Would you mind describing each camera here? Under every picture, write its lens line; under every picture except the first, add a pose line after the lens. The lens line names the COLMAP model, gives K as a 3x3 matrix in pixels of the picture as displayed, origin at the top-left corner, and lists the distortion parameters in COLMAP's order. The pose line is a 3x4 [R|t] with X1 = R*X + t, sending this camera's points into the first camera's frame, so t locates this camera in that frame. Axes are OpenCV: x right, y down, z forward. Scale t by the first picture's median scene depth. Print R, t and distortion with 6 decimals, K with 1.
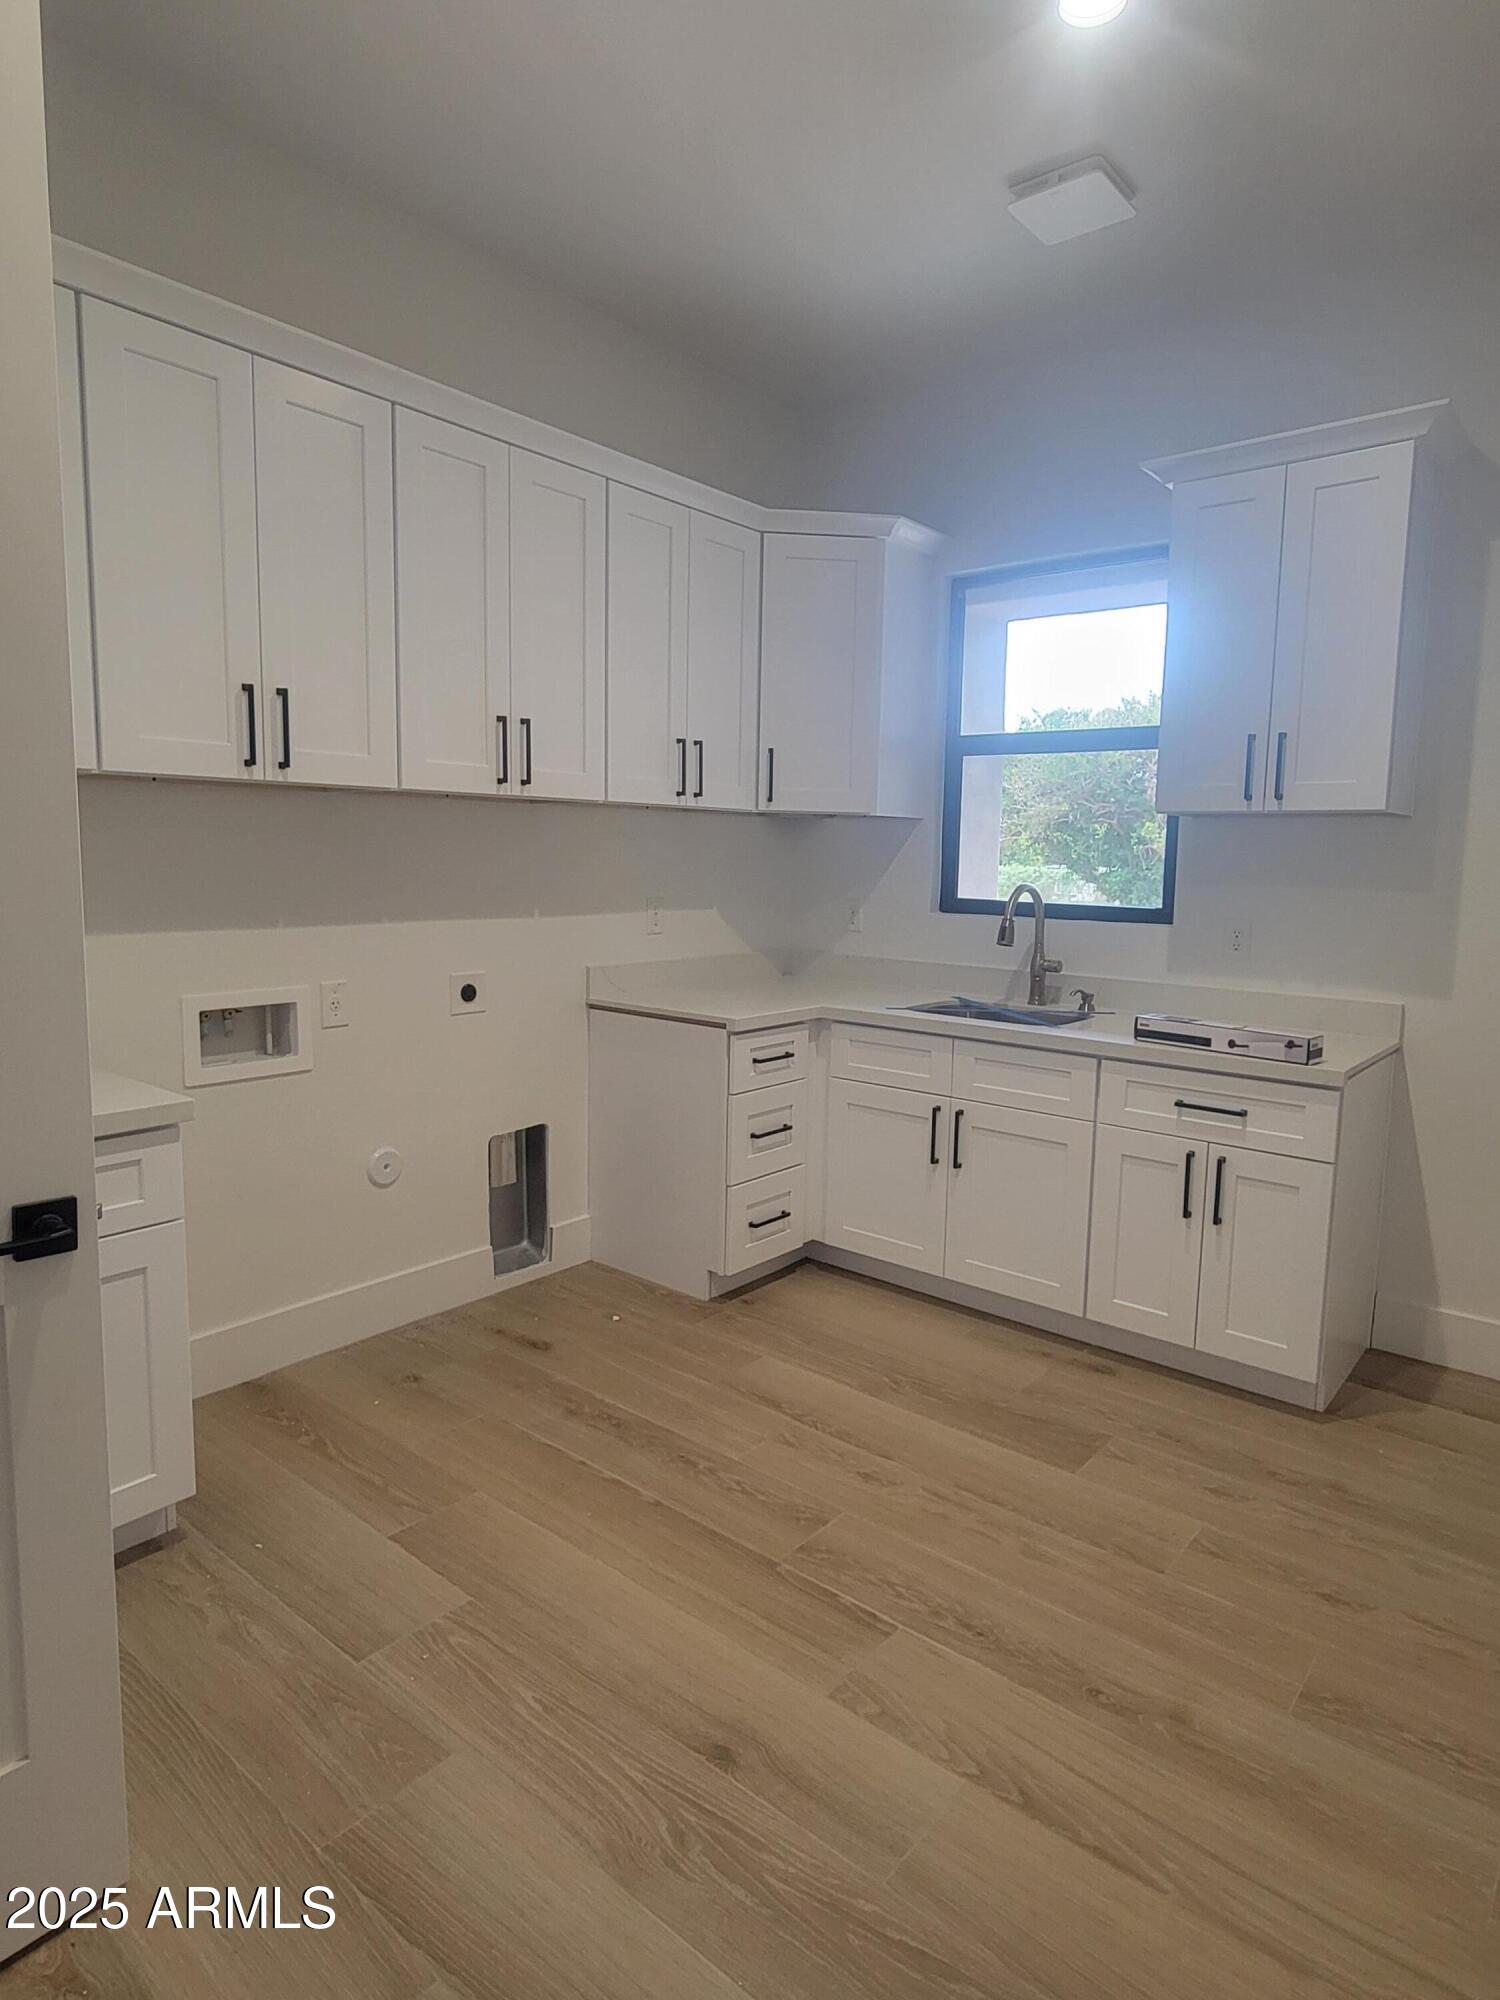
lens RADIAL K [[1177.6, 0, 758.6], [0, 1177.6, 1000.3], [0, 0, 1]] dist [0.004270, -0.000176]
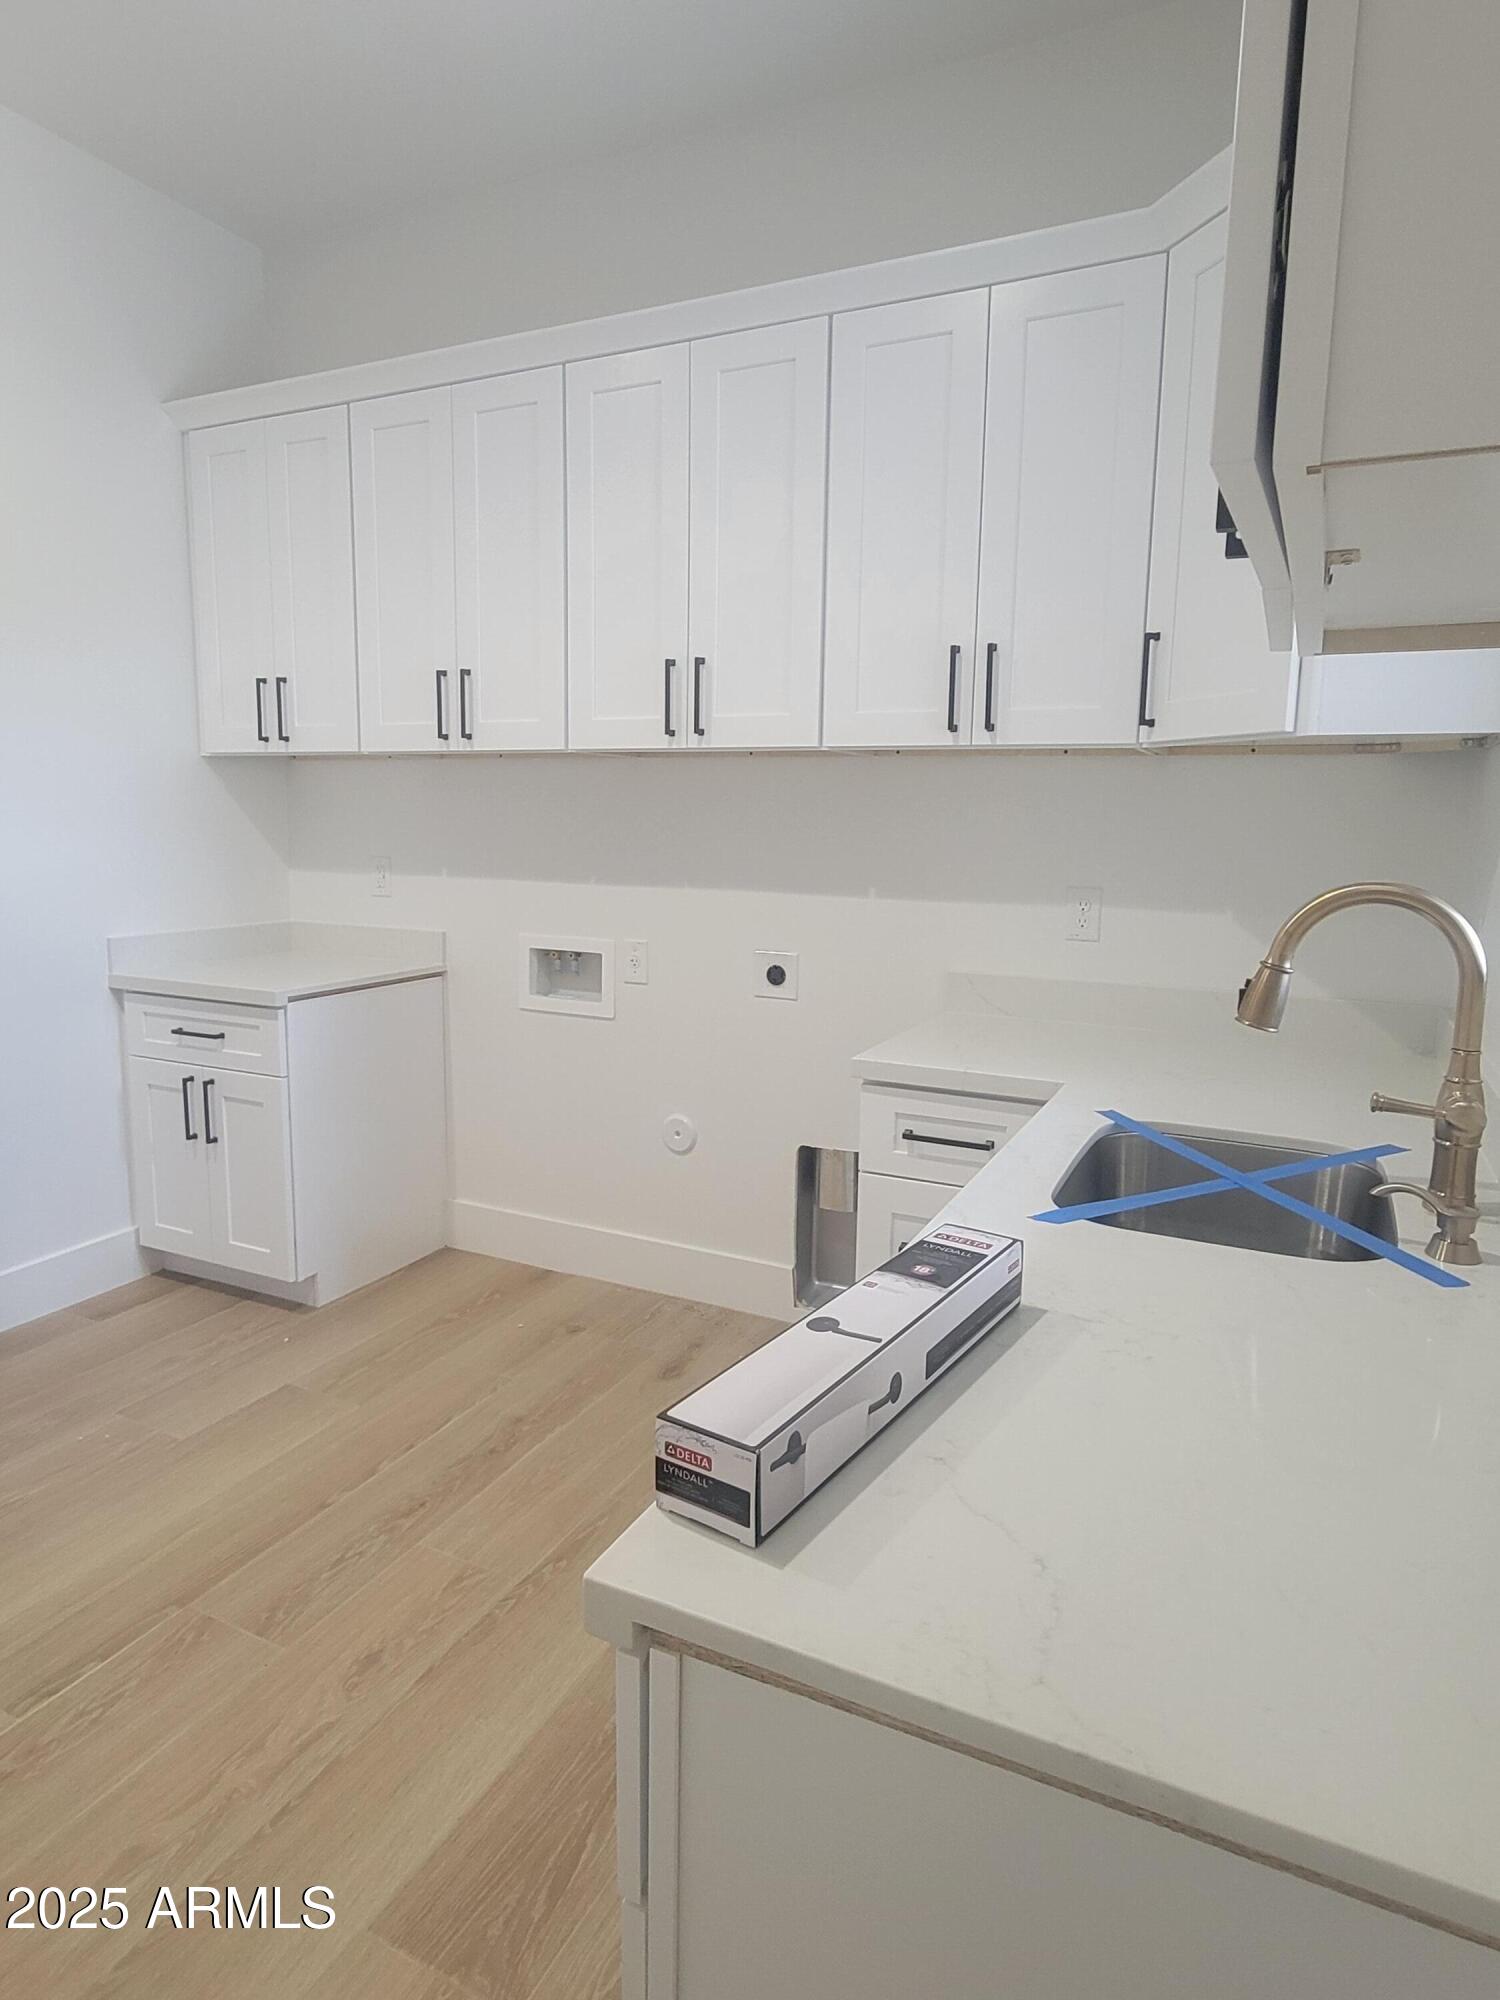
lens RADIAL K [[1177.6, 0, 751.7], [0, 1177.6, 991.2], [0, 0, 1]] dist [0.004270, -0.000176]
pose [[0.216291, 0.135616, -0.966864, 0.703721], [-0.131822, 0.985294, 0.108712, -0.102044], [0.967389, 0.103941, 0.230988, 0.902296]]
